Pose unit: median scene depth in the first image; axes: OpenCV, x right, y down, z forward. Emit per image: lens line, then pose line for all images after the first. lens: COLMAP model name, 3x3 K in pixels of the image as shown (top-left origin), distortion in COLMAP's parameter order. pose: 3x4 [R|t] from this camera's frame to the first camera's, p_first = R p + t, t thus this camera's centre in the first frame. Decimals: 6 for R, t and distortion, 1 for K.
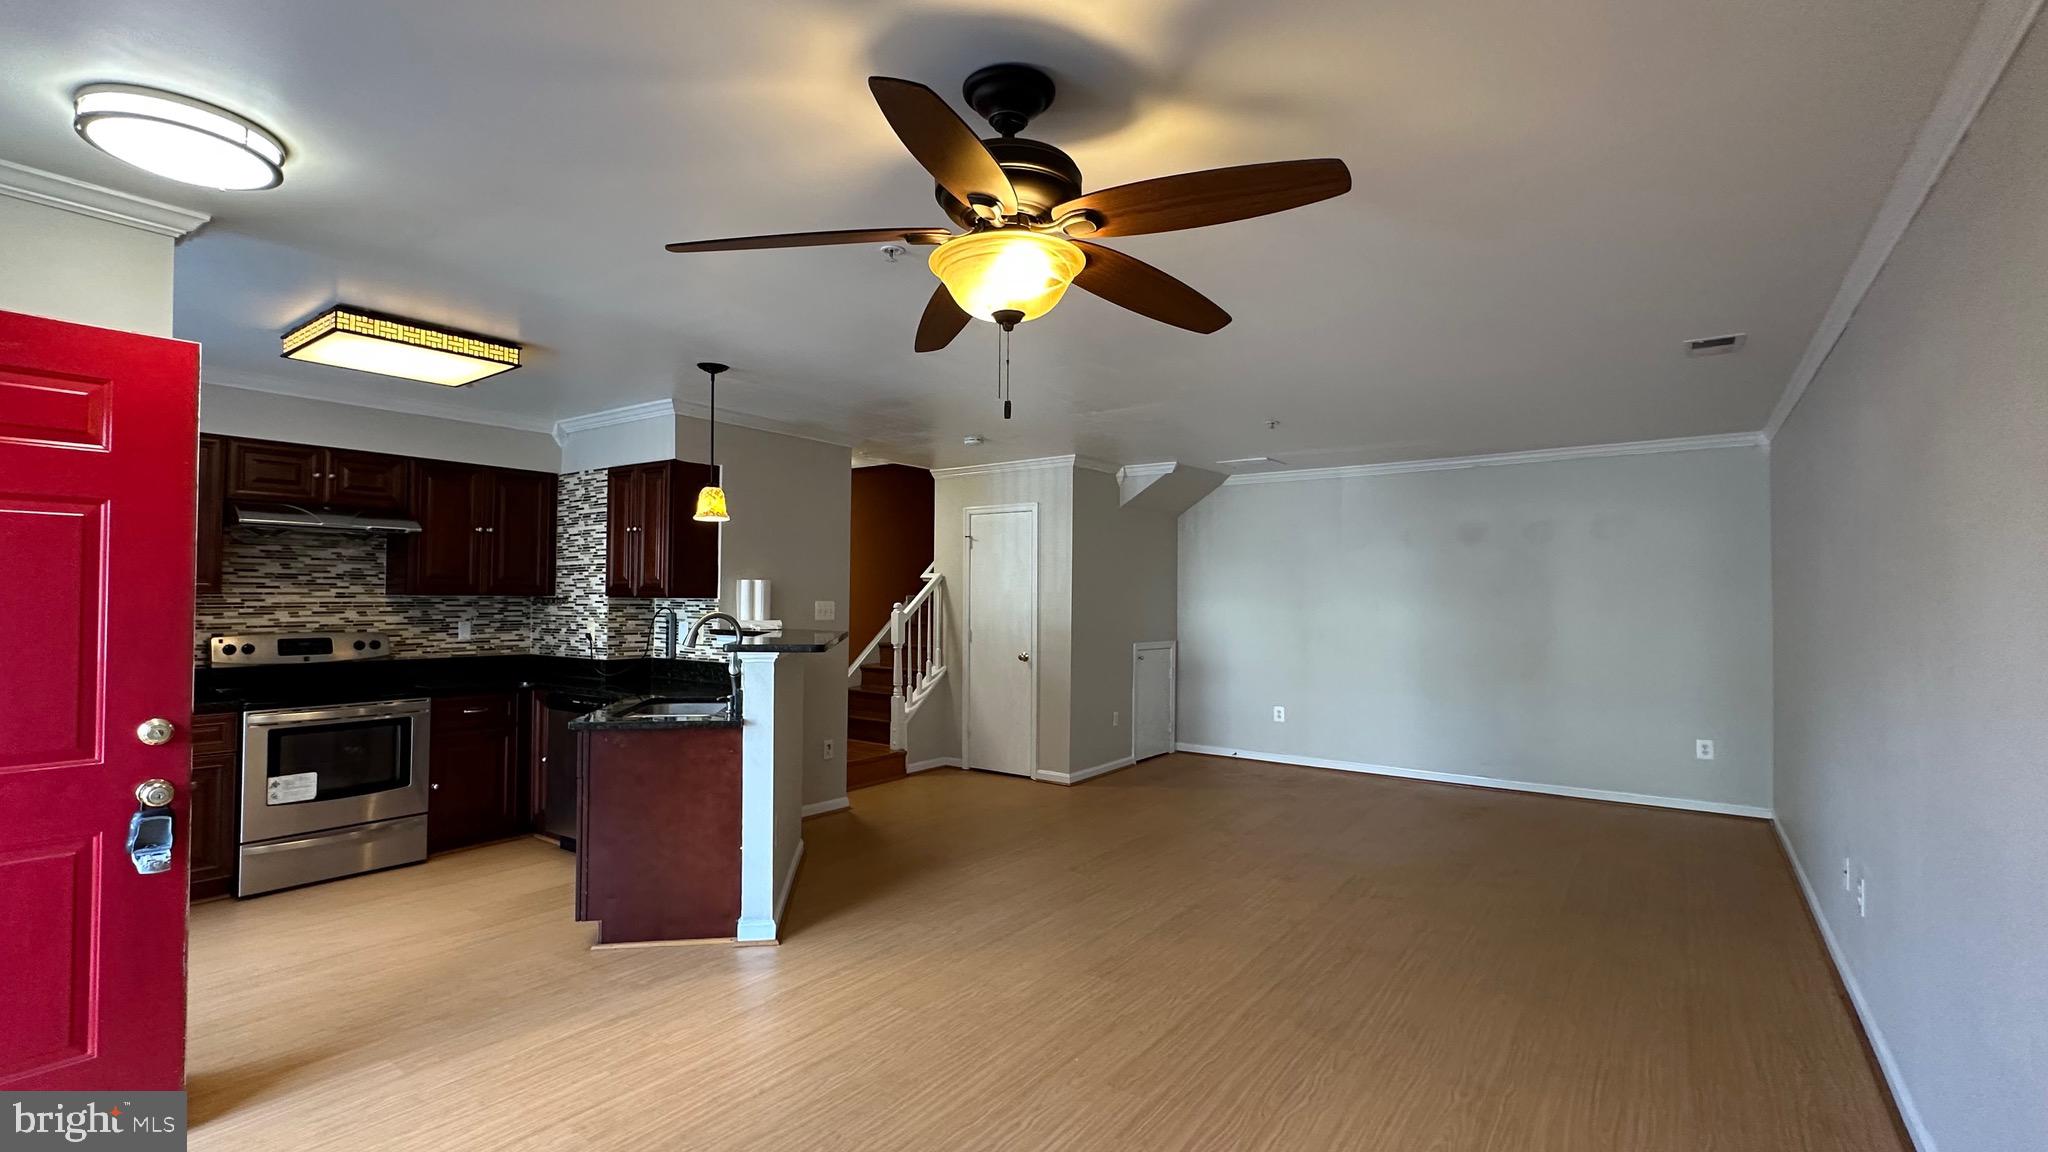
lens RADIAL K [[890.3, 0, 1026.9], [0, 890.3, 579.7], [0, 0, 1]] dist [-0.003356, 0.000915]
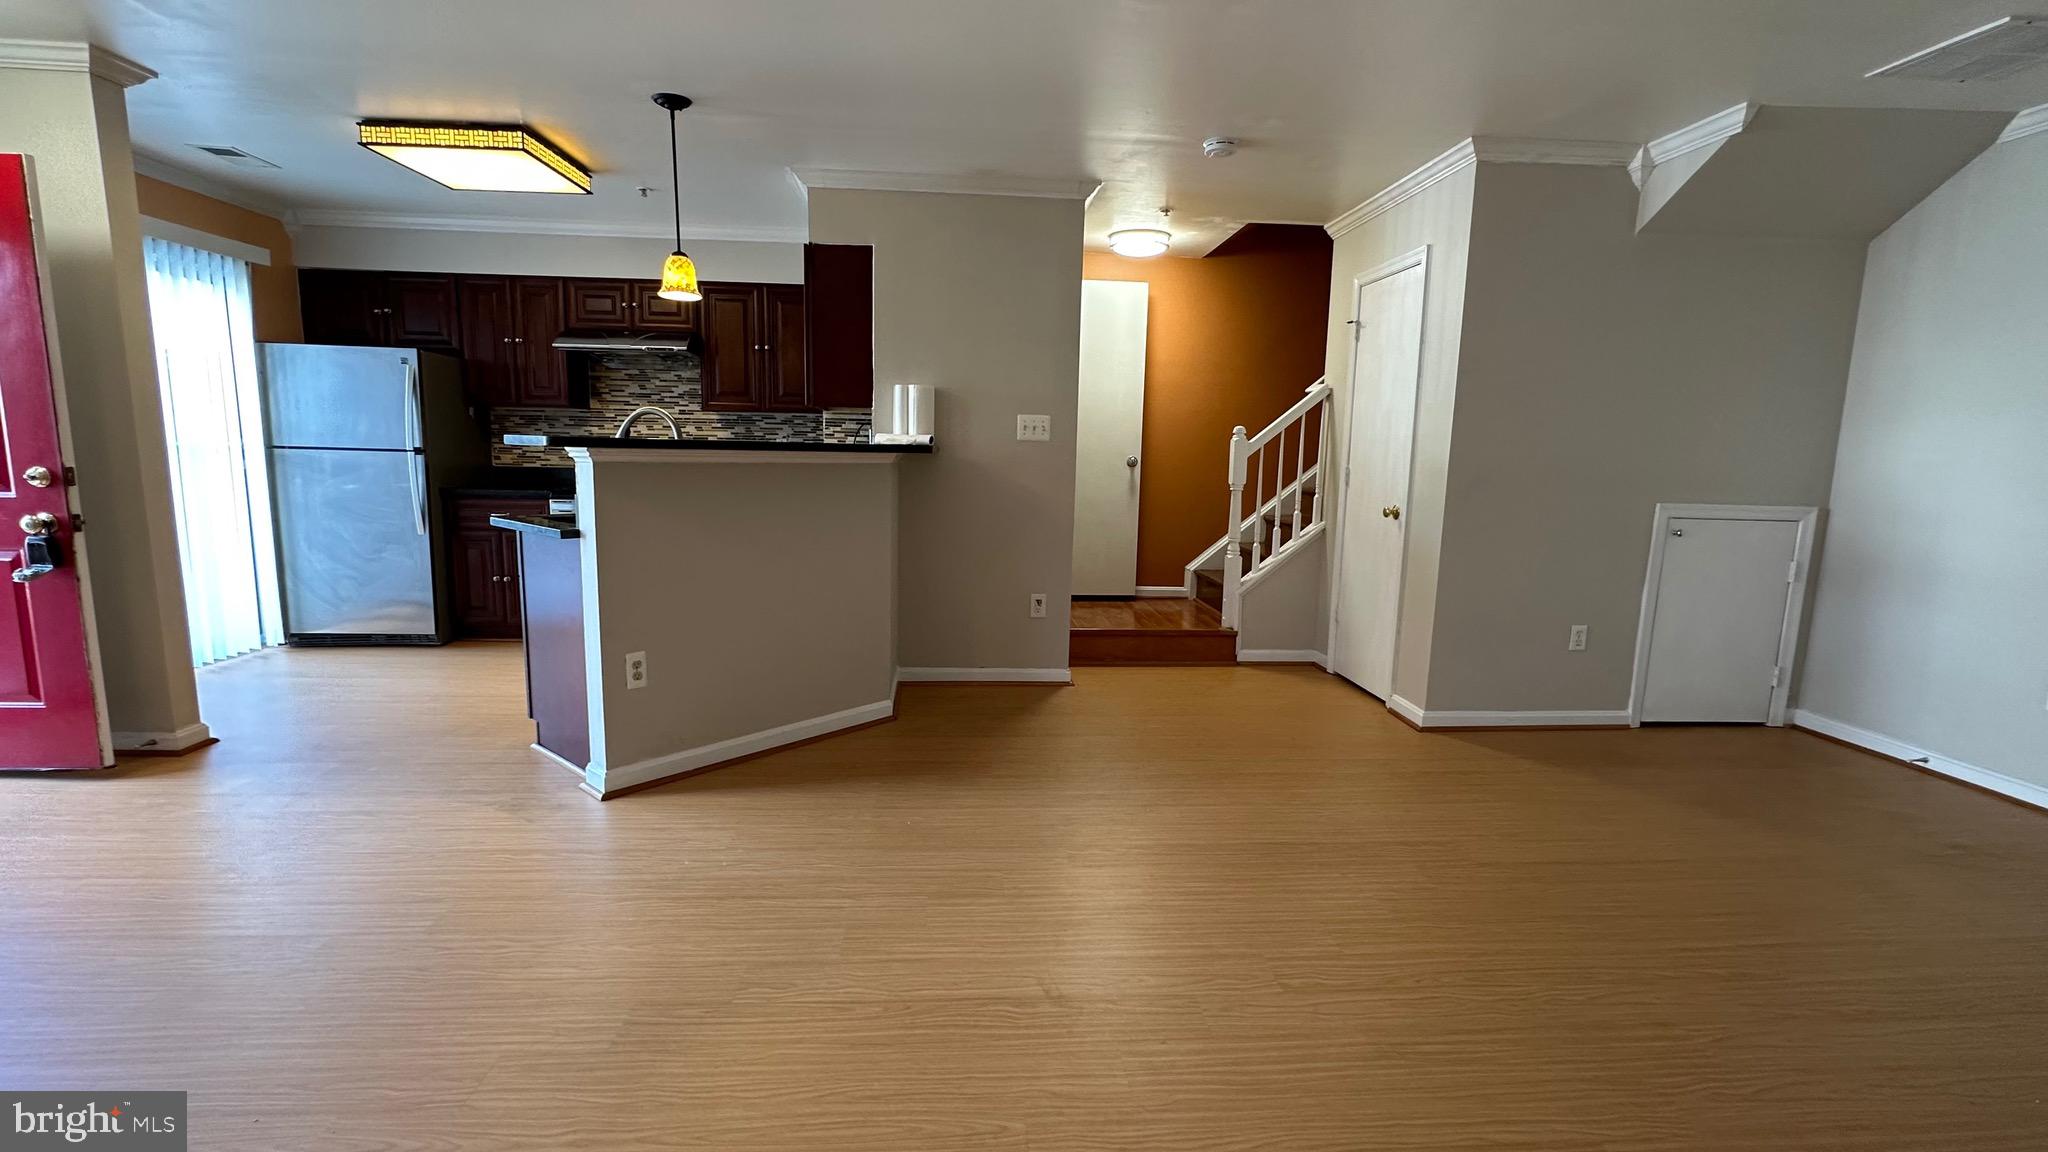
lens RADIAL K [[890.3, 0, 1030.1], [0, 890.3, 582.6], [0, 0, 1]] dist [-0.003356, 0.000915]
pose [[0.642210, 0.121729, -0.756802, 0.412701], [-0.000259, 0.987344, 0.158591, 0.050323], [0.766529, -0.101652, 0.634114, 0.554044]]
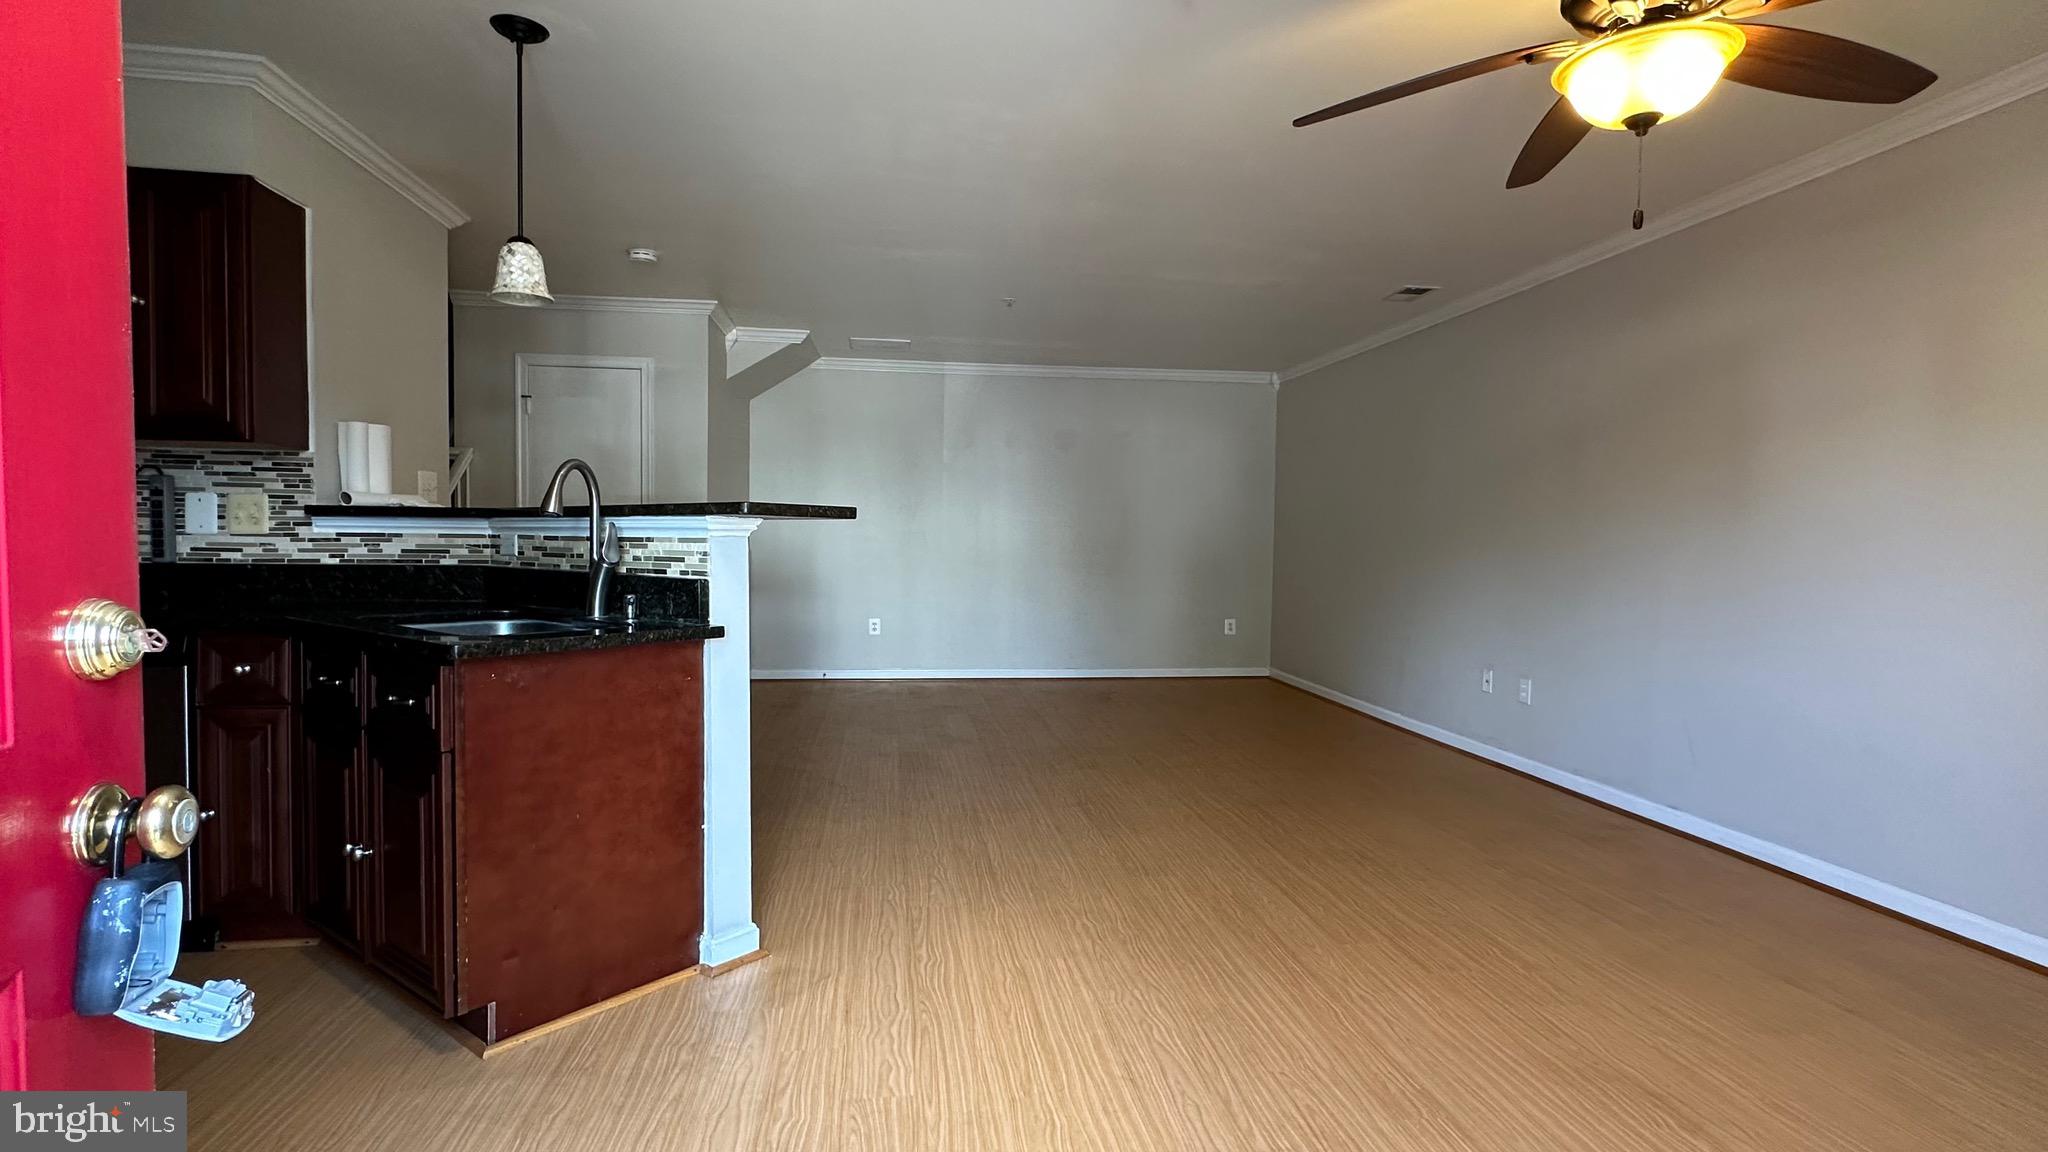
lens RADIAL K [[985.3, 0, 1024.6], [0, 985.3, 575.6], [0, 0, 1]] dist [-0.004072, -0.000169]
pose [[0.721823, -0.023425, 0.691682, -0.449552], [-0.022837, 0.998077, 0.057633, 0.053084], [-0.691701, -0.057396, 0.719899, 0.239771]]
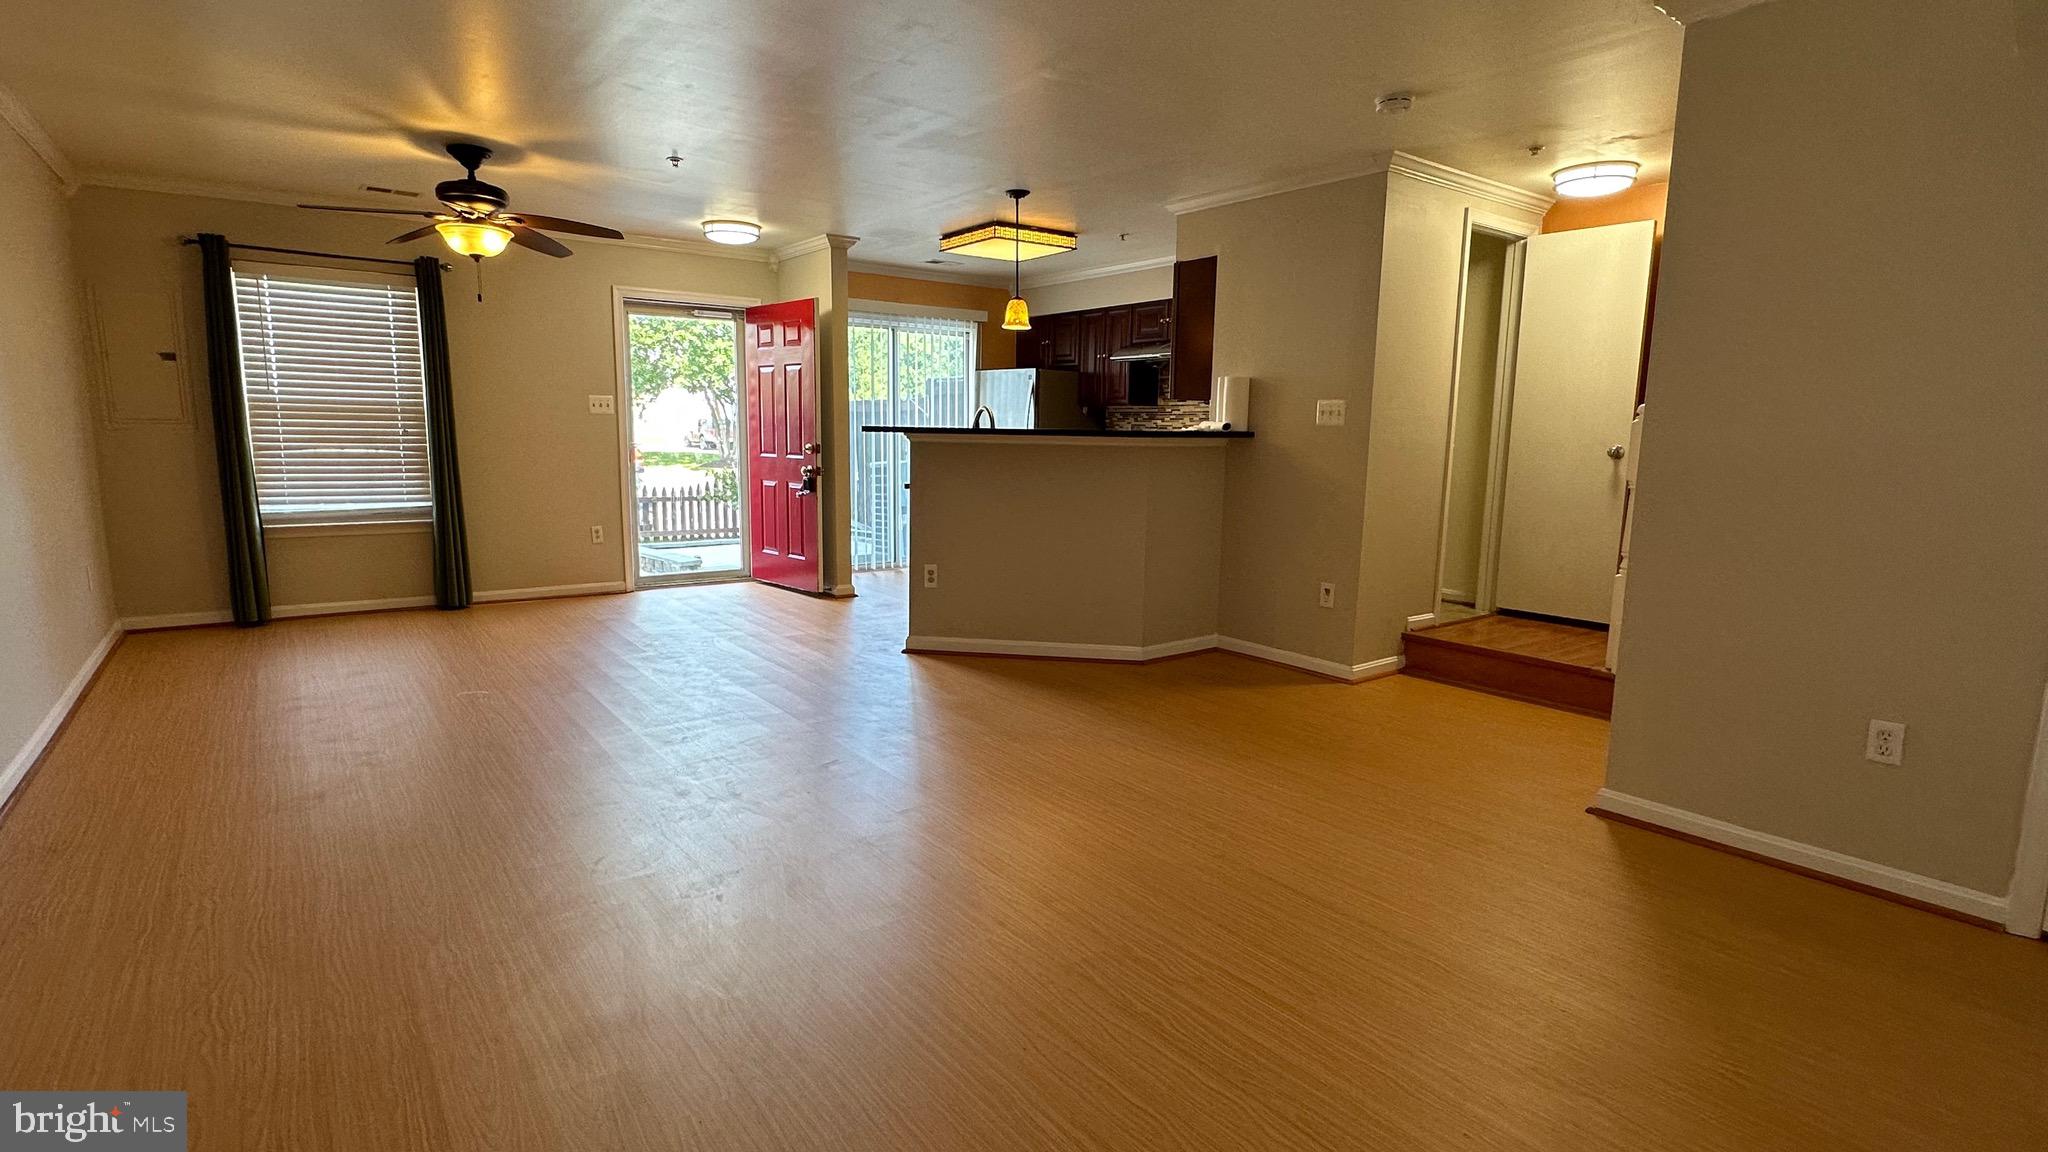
lens RADIAL K [[985.3, 0, 1024.5], [0, 985.3, 562.5], [0, 0, 1]] dist [-0.004072, -0.000169]
pose [[-0.288307, 0.119956, -0.949995, 0.736318], [0.001928, 0.992193, 0.124699, 0.062963], [0.957536, 0.034120, -0.286288, 1.110656]]
